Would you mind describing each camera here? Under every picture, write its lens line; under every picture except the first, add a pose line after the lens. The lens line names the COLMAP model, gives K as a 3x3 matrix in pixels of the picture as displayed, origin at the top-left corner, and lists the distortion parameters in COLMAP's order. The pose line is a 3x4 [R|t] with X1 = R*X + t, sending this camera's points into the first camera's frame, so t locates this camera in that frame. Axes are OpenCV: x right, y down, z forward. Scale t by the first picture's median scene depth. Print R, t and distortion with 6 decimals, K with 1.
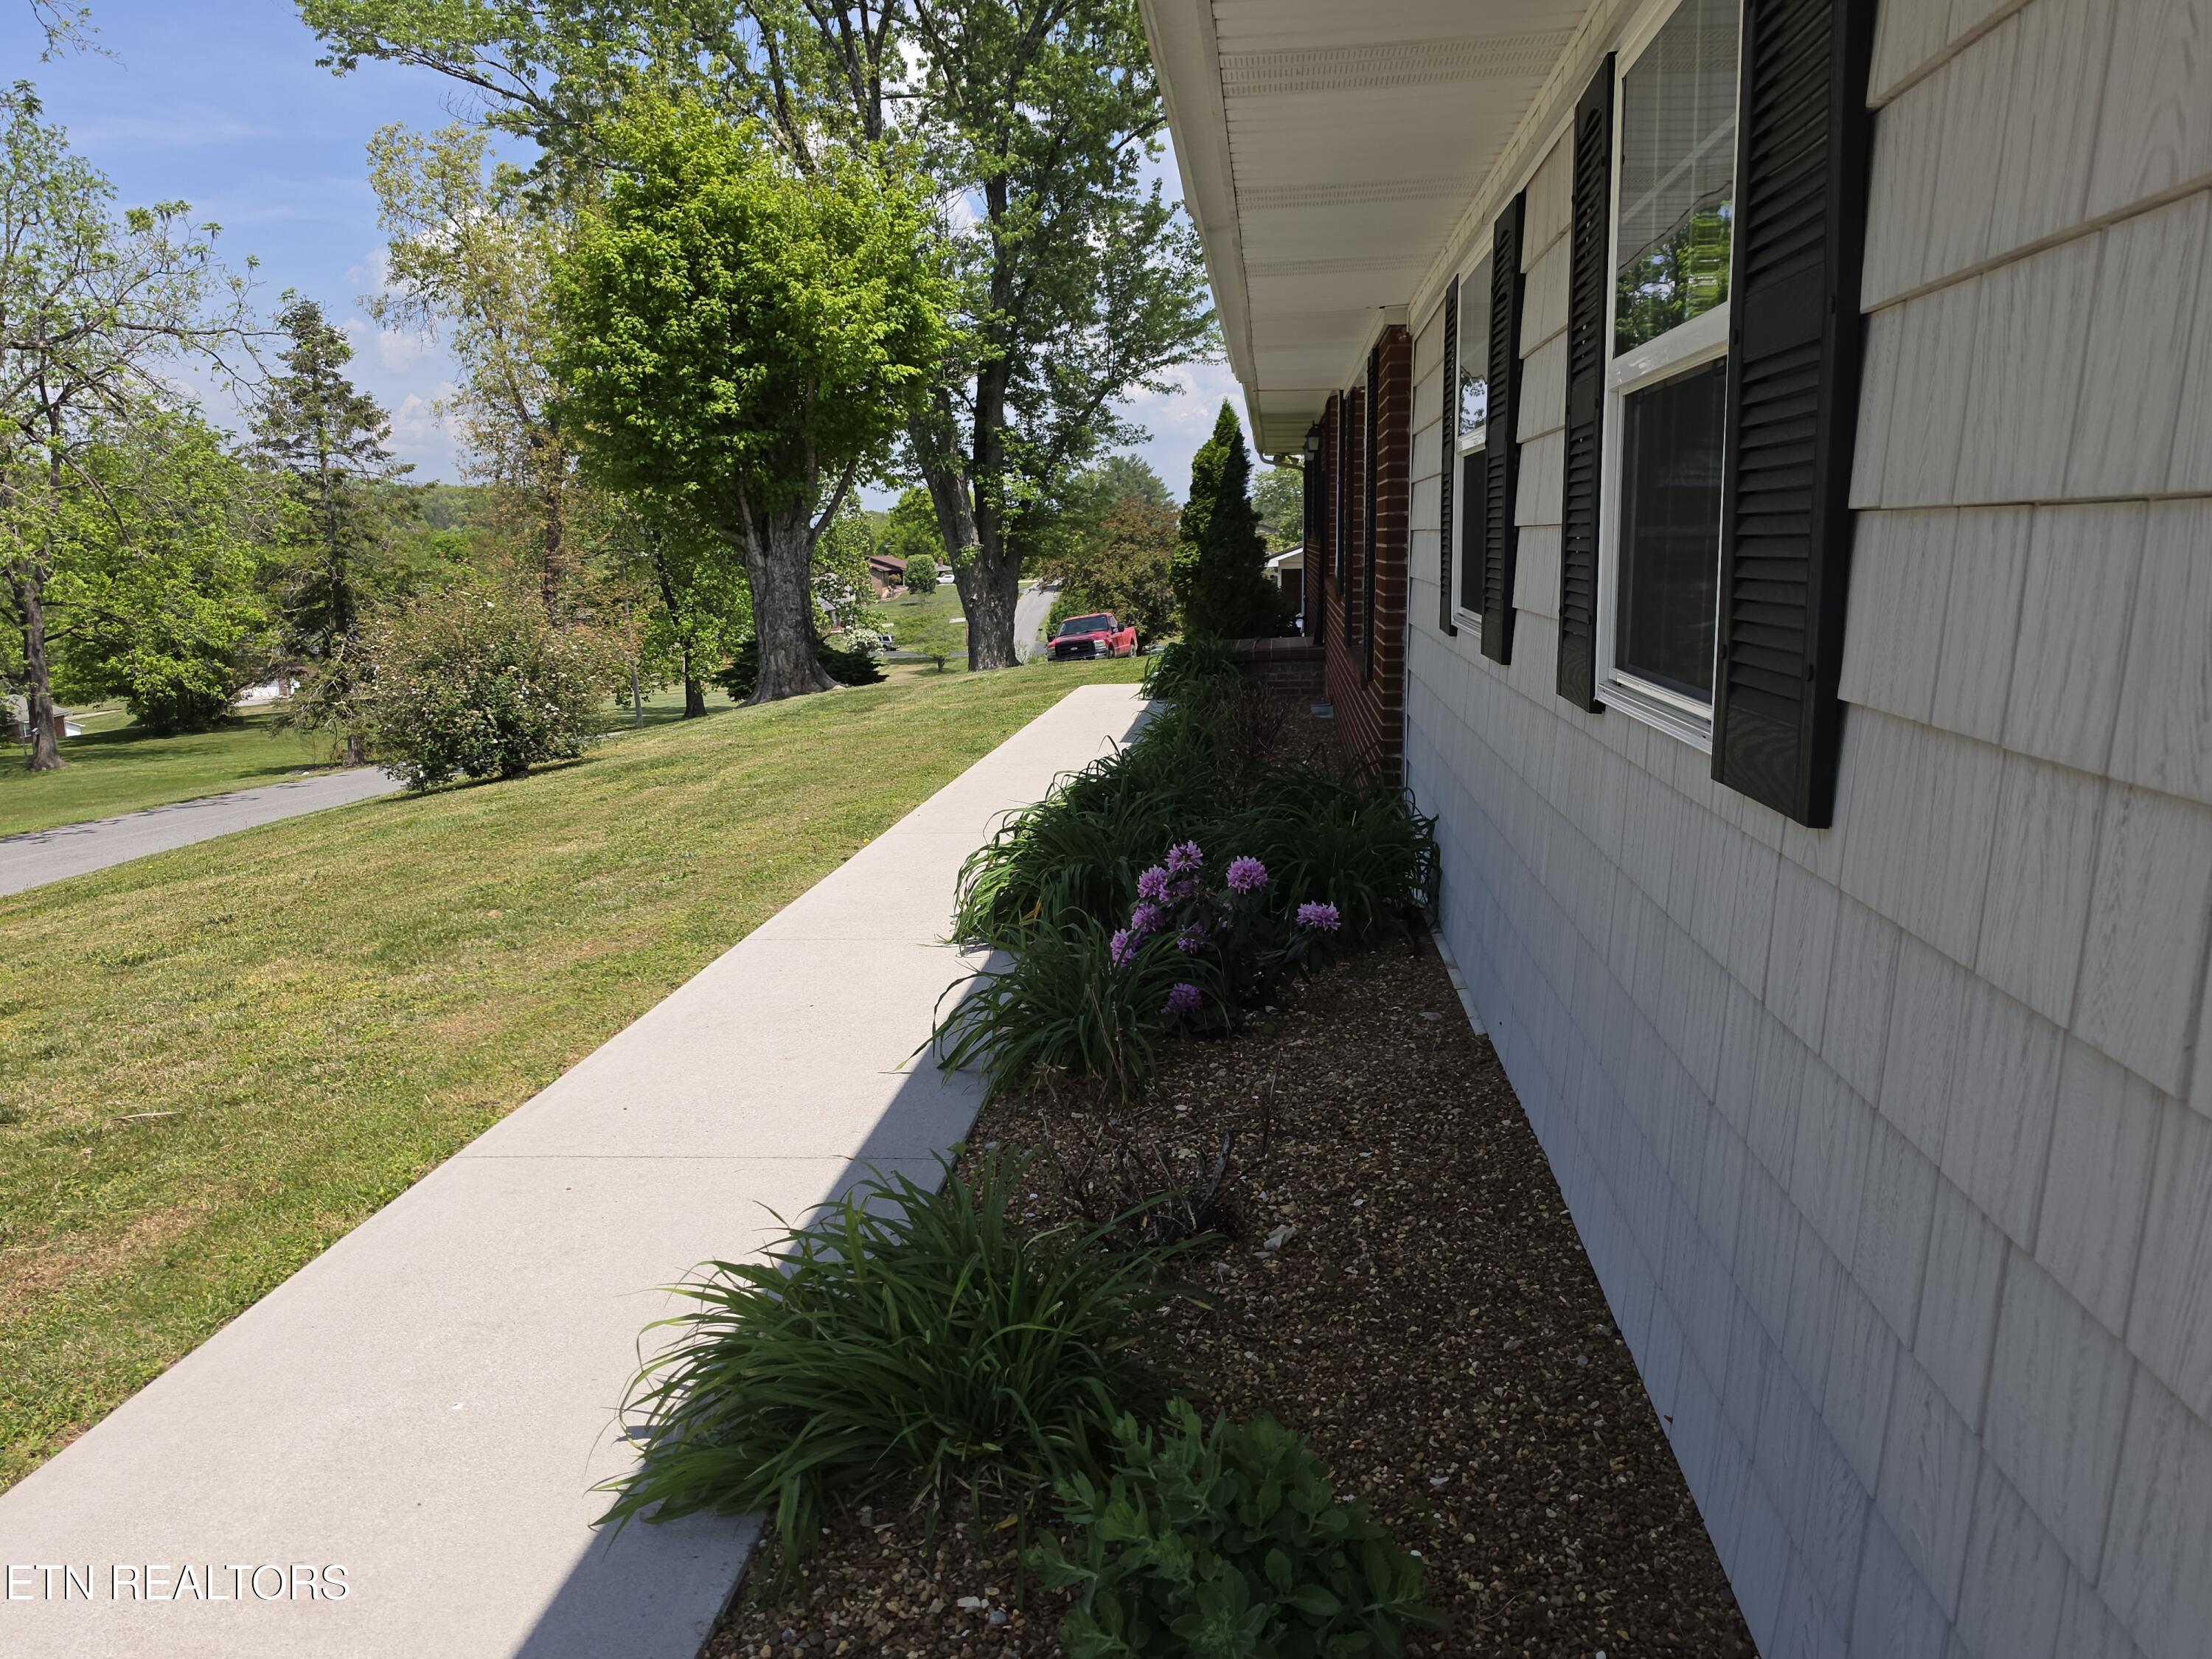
lens RADIAL K [[1593.7, 0, 1106.0], [0, 1593.7, 829.5], [0, 0, 1]] dist [0.057531, -0.062775]
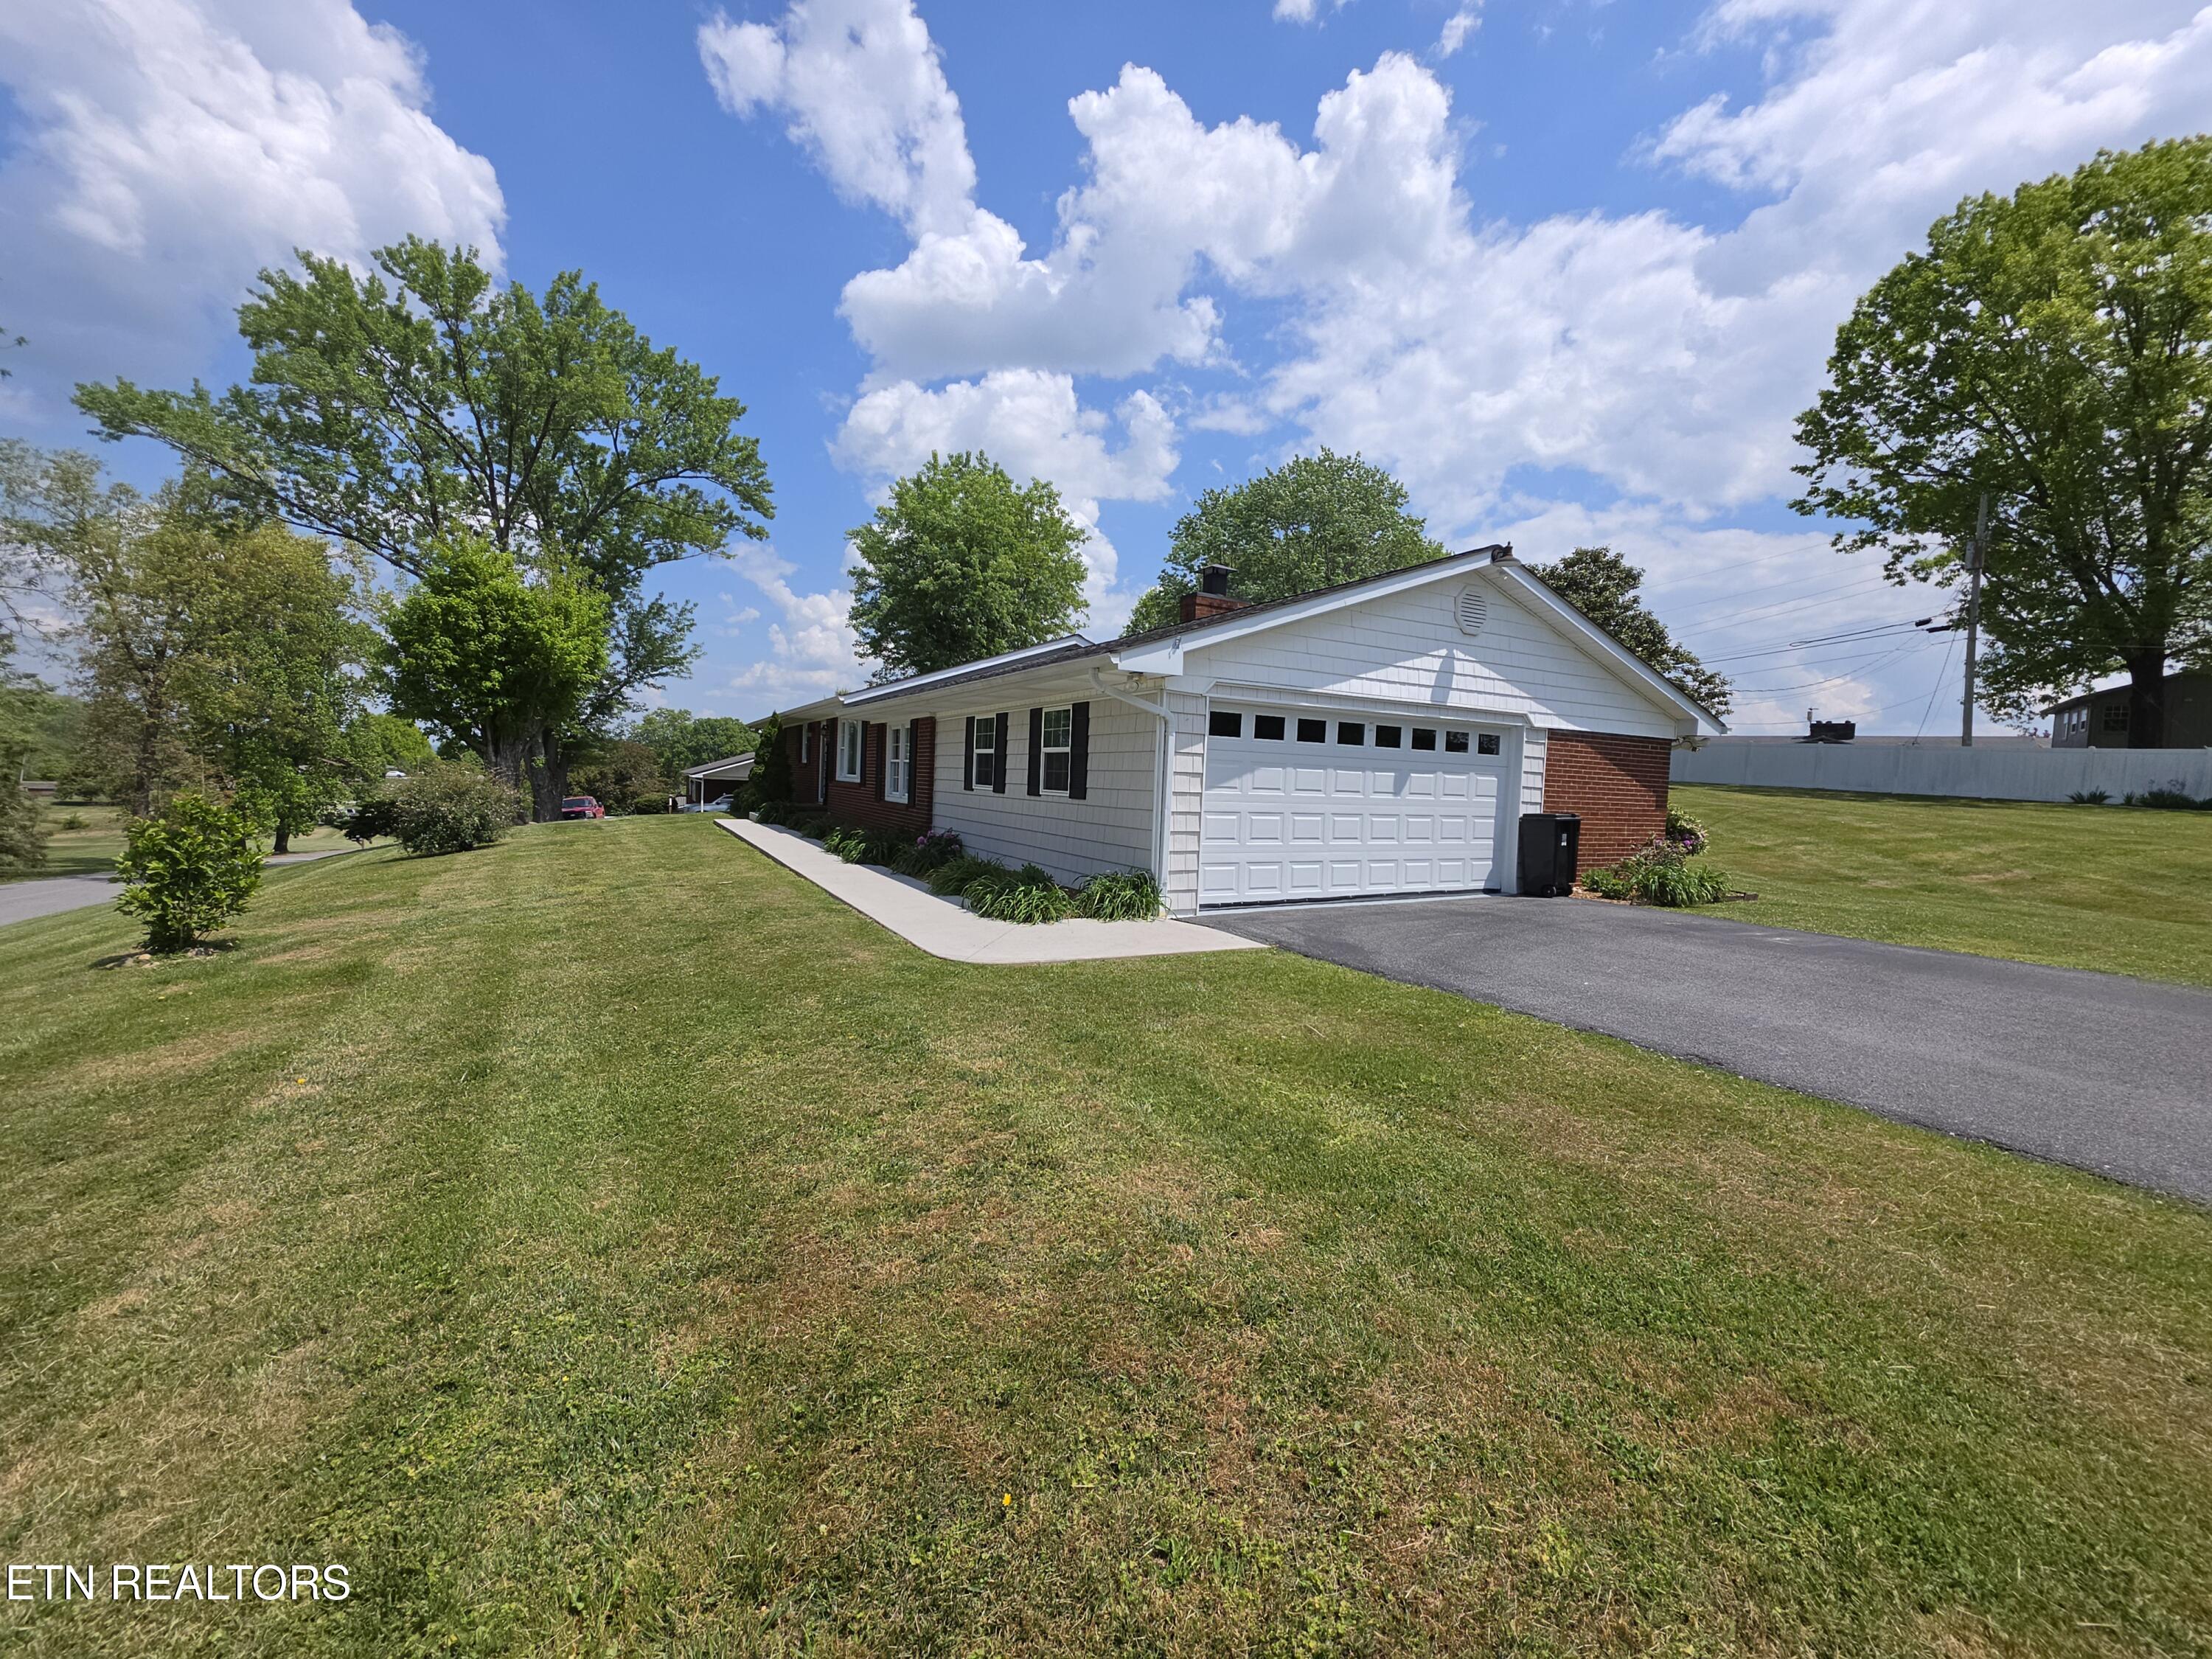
lens RADIAL K [[876.8, 0, 1106.0], [0, 876.8, 829.5], [0, 0, 1]] dist [-0.000474, -0.000086]
pose [[0.805213, 0.019233, 0.592673, -0.270868], [0.049967, 0.993718, -0.100134, 0.074025], [-0.590876, 0.110244, 0.799194, -0.347933]]
